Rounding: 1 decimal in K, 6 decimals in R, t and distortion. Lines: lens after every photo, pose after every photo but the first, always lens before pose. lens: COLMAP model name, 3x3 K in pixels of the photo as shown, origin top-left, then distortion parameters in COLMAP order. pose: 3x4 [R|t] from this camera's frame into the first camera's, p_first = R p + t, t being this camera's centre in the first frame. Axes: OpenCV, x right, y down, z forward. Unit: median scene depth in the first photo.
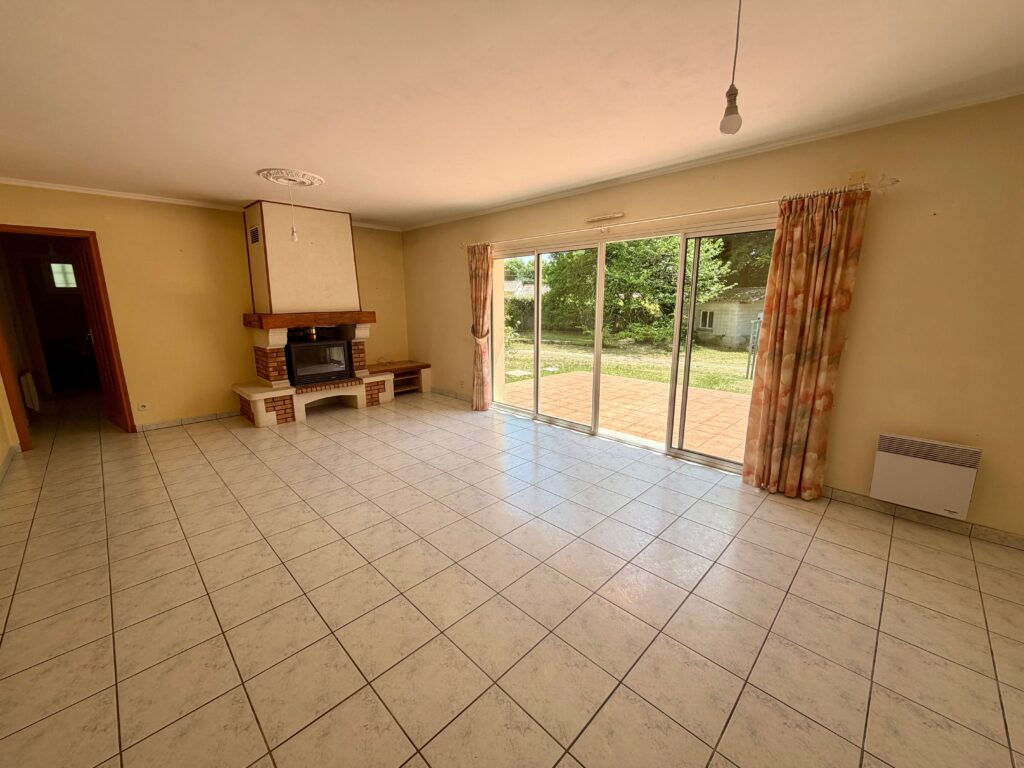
lens RADIAL K [[408.9, 0, 510.8], [0, 408.9, 383.2], [0, 0, 1]] dist [0.001588, 0.000135]
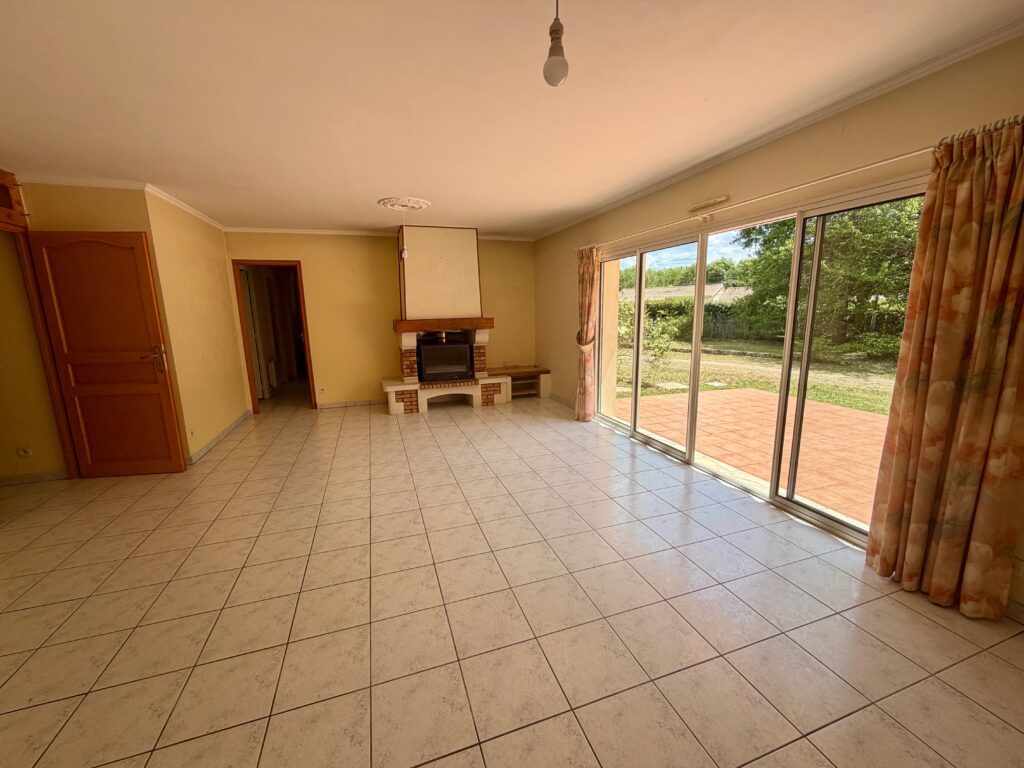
lens RADIAL K [[408.9, 0, 510.8], [0, 408.9, 383.2], [0, 0, 1]] dist [0.001588, 0.000135]
pose [[0.895480, 0.067650, -0.439930, 0.214645], [-0.074822, 0.997196, 0.001041, -0.010911], [0.438767, 0.031984, 0.898031, 0.074904]]
